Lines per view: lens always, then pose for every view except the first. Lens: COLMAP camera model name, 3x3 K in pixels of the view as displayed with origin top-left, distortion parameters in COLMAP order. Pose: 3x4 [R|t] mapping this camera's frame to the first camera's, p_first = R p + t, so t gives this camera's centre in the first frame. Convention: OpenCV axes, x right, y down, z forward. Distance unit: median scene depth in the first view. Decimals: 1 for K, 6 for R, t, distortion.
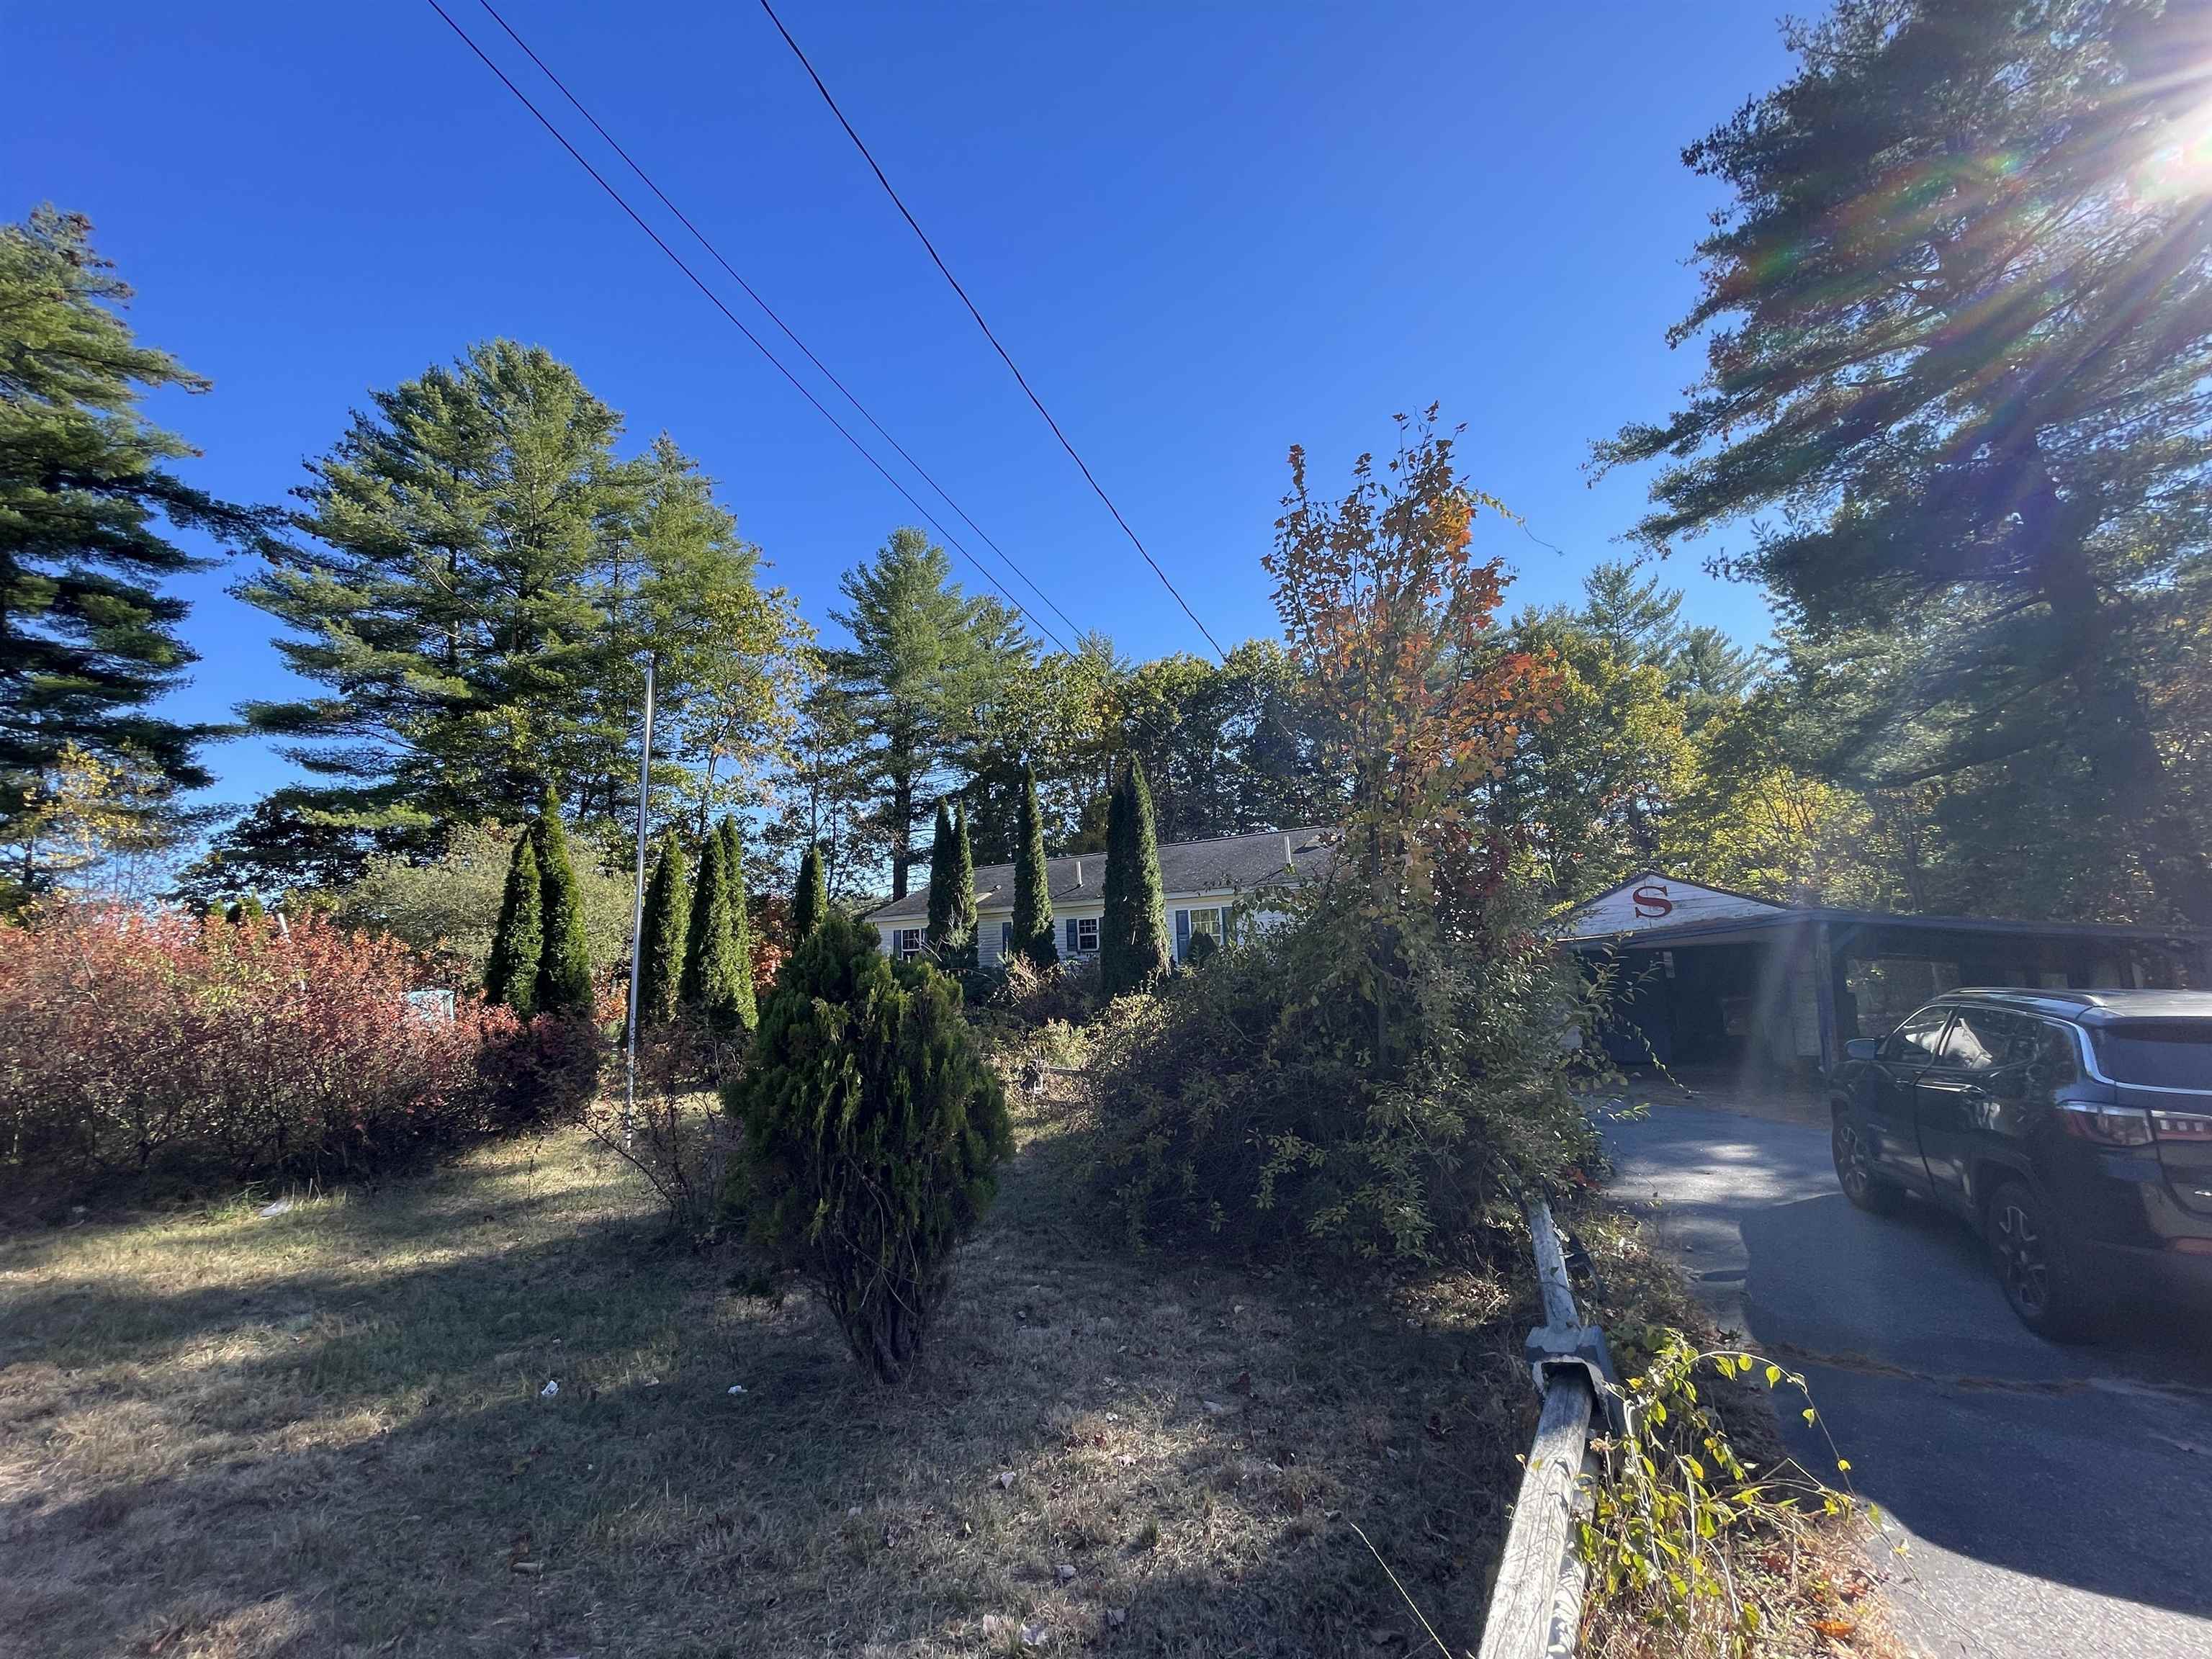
lens RADIAL K [[895.2, 0, 1100.7], [0, 895.2, 828.5], [0, 0, 1]] dist [-0.003612, 0.000295]
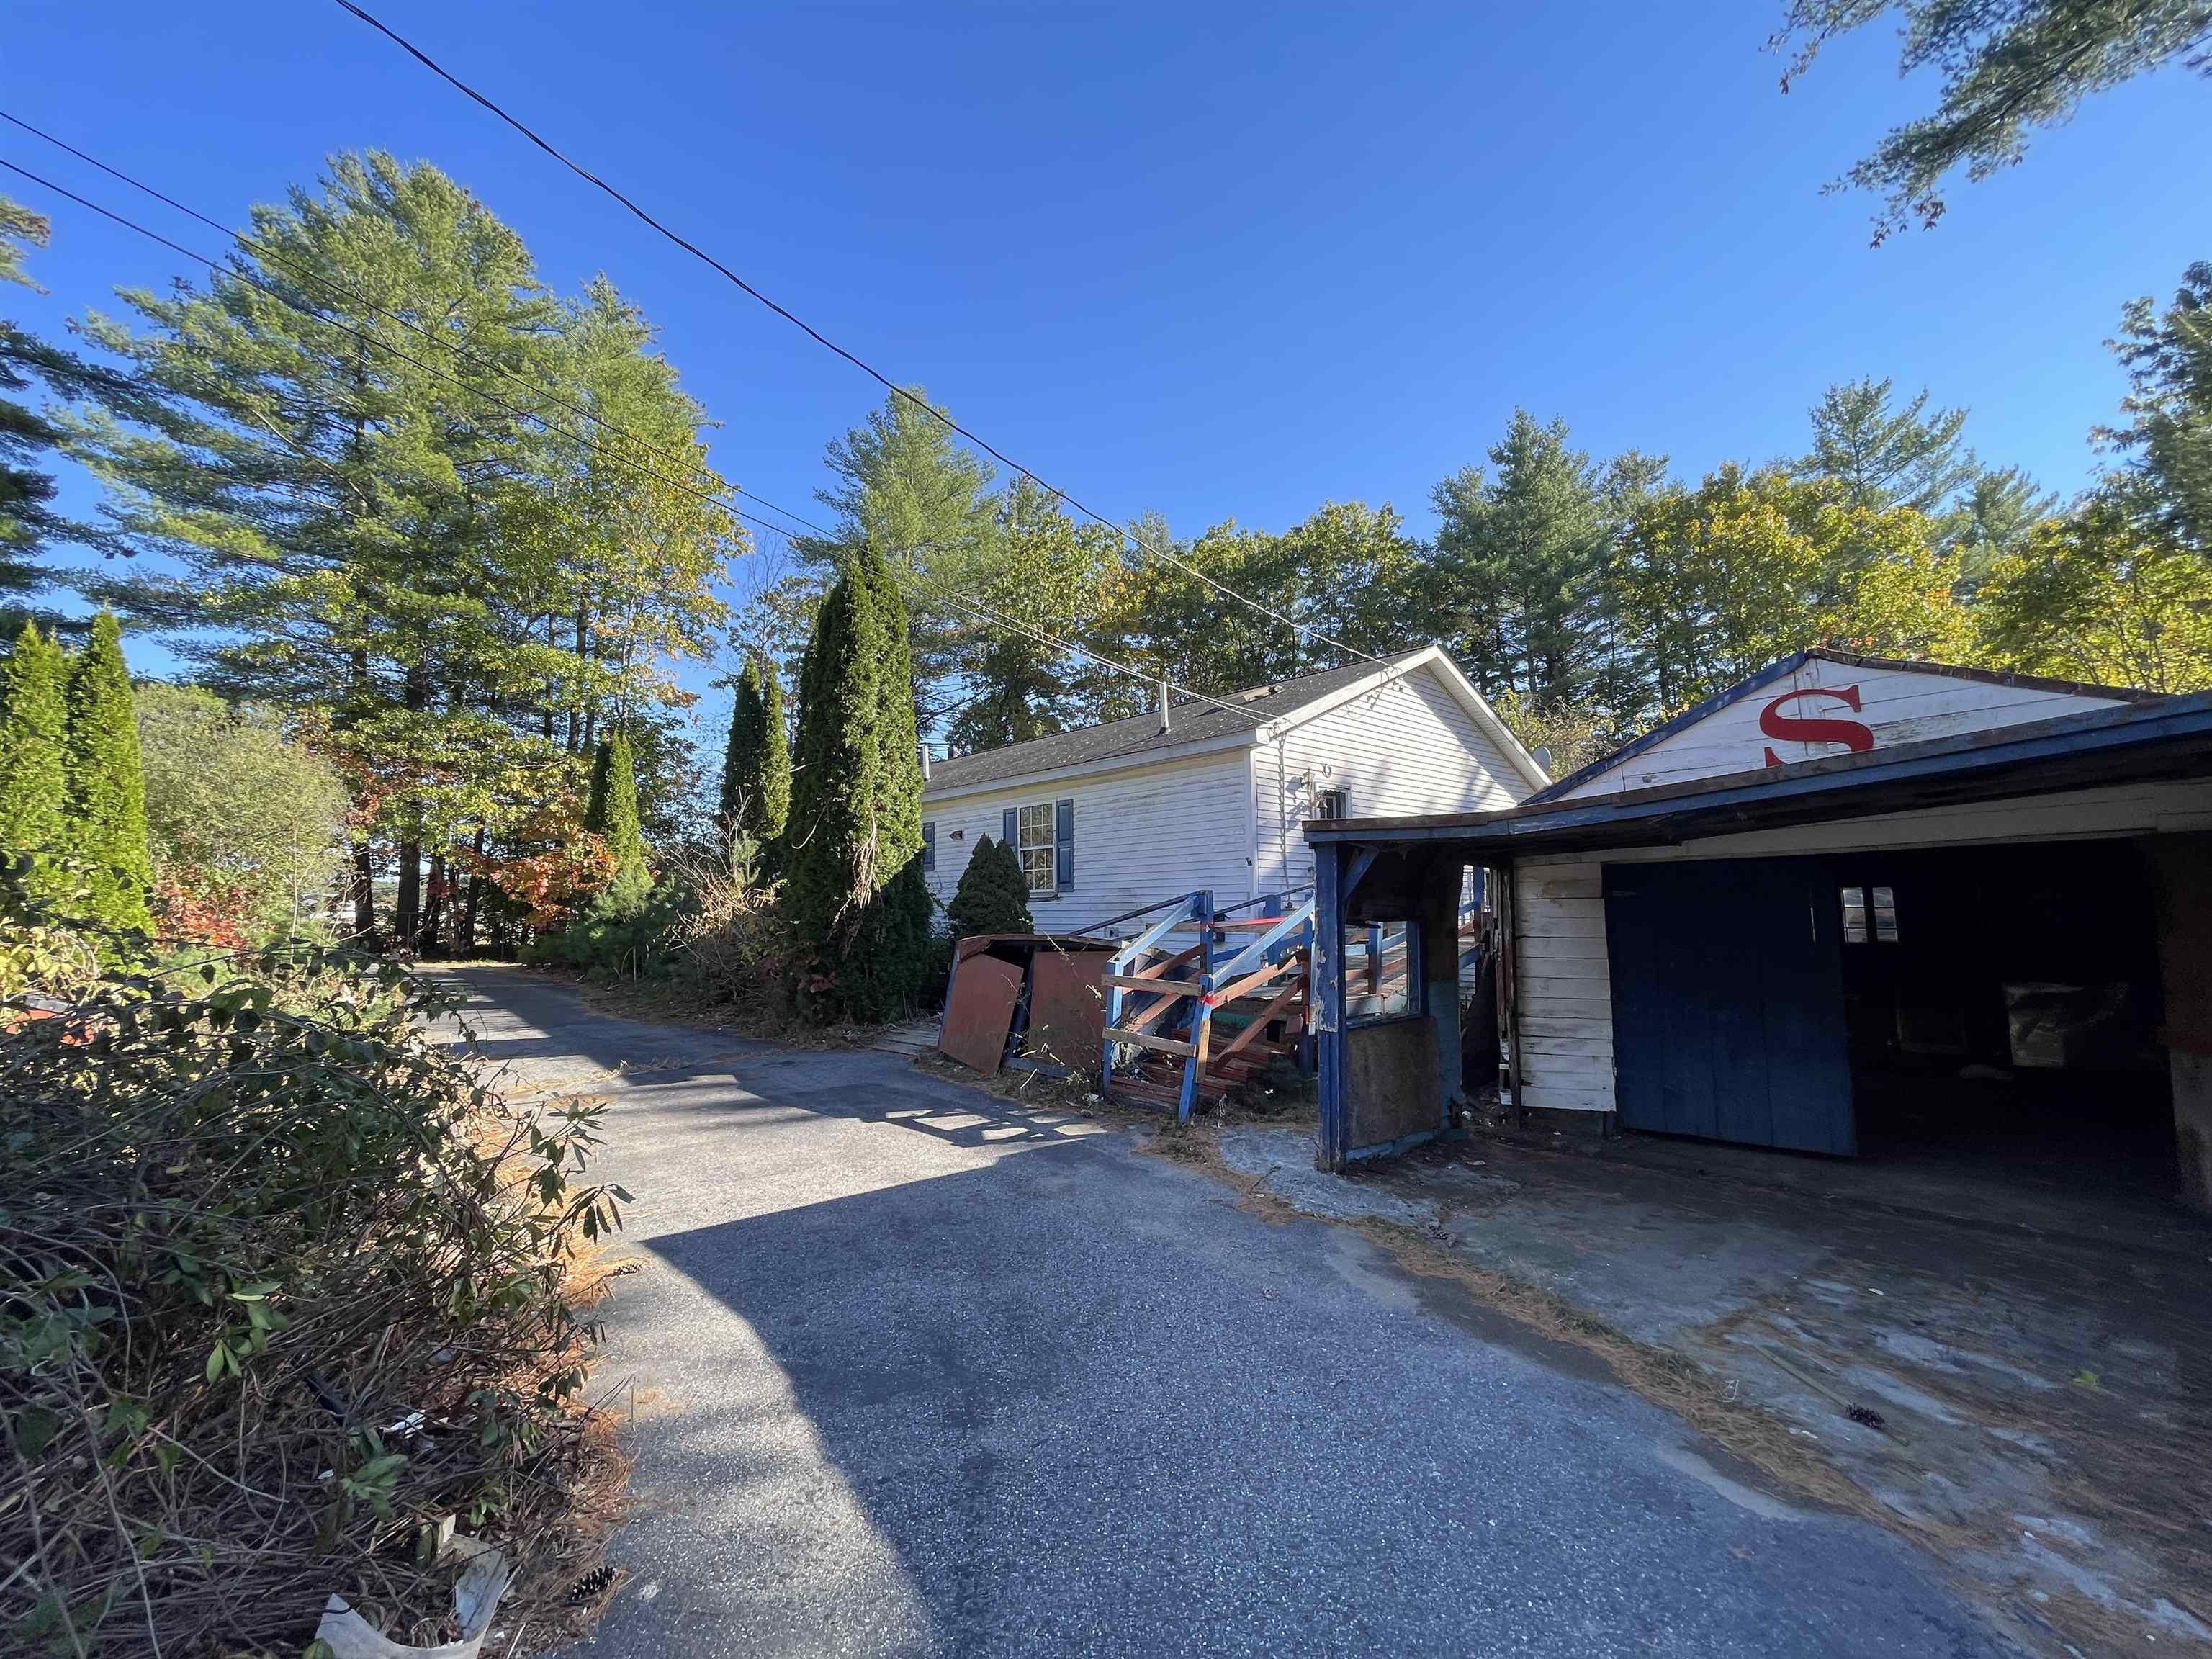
lens RADIAL K [[895.2, 0, 1093.3], [0, 895.2, 830.5], [0, 0, 1]] dist [-0.003612, 0.000295]
pose [[0.982582, 0.013395, -0.185347, 0.183001], [-0.002086, 0.998131, 0.061078, 0.047355], [0.185819, -0.059627, 0.980773, 0.269856]]
